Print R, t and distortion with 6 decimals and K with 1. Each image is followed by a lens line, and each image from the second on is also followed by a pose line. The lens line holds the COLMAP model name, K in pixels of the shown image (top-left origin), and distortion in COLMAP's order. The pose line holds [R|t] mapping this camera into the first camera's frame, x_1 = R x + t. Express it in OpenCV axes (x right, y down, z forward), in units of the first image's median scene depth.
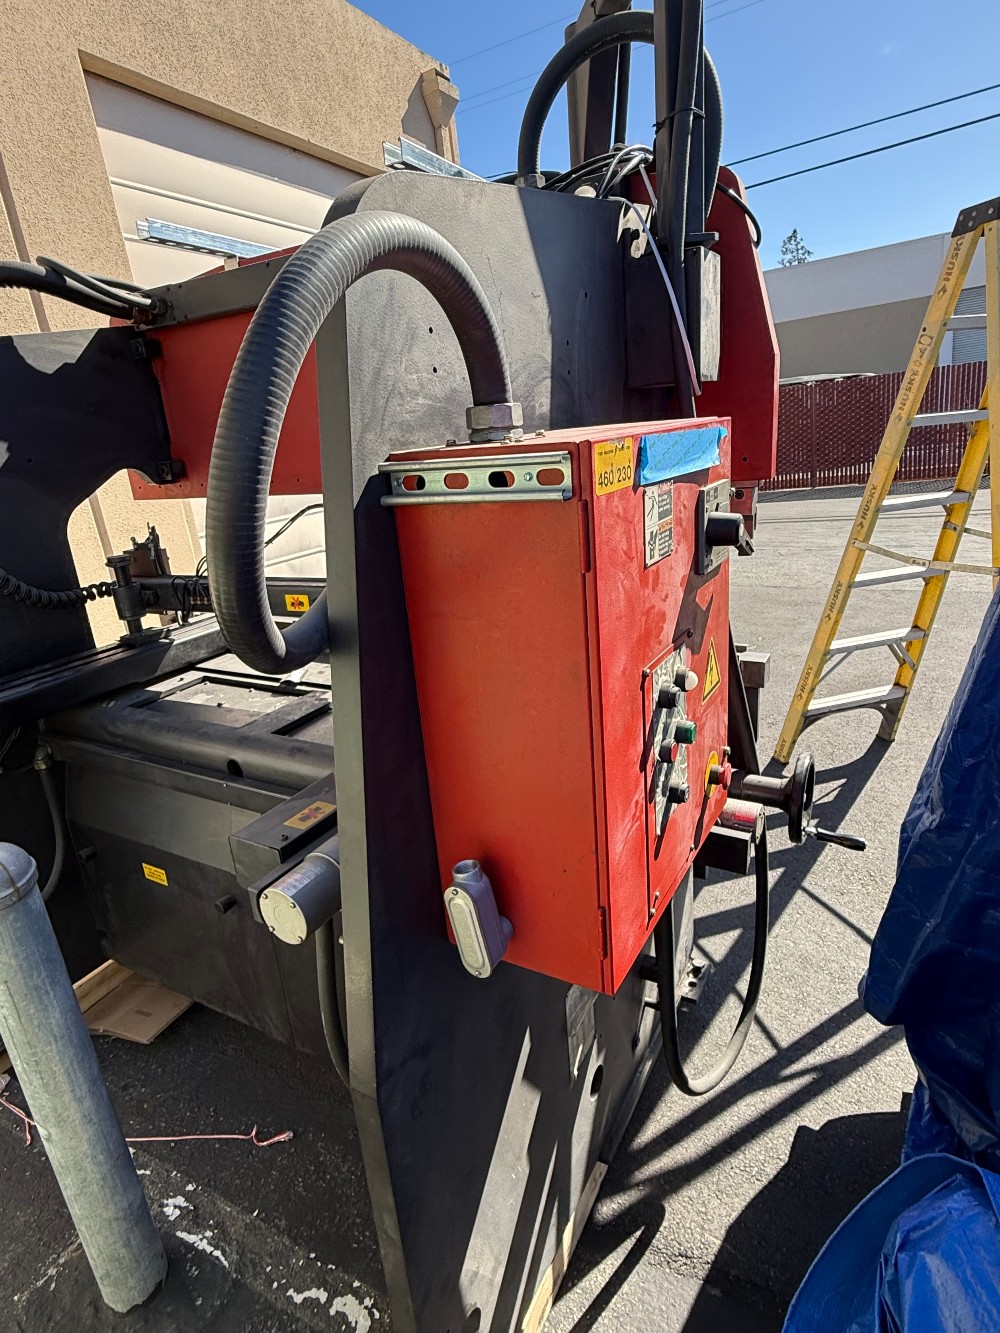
lens RADIAL K [[747.3, 0, 500.0], [0, 747.3, 666.5], [0, 0, 1]] dist [0.002564, -0.001109]
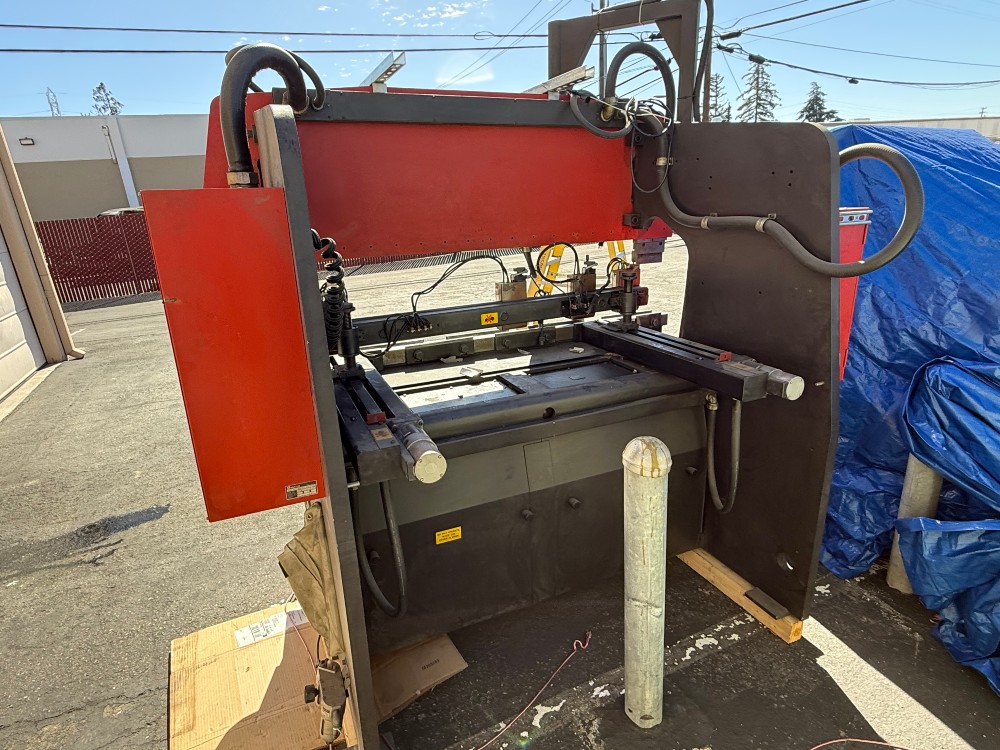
lens RADIAL K [[560.6, 0, 500.0], [0, 560.6, 375.0], [0, 0, 1]] dist [0.002564, -0.001109]
pose [[0.588155, -0.176936, 0.789157, -1.447355], [0.237712, 0.970494, 0.040427, -0.016869], [-0.773025, 0.163815, 0.612860, 0.358690]]
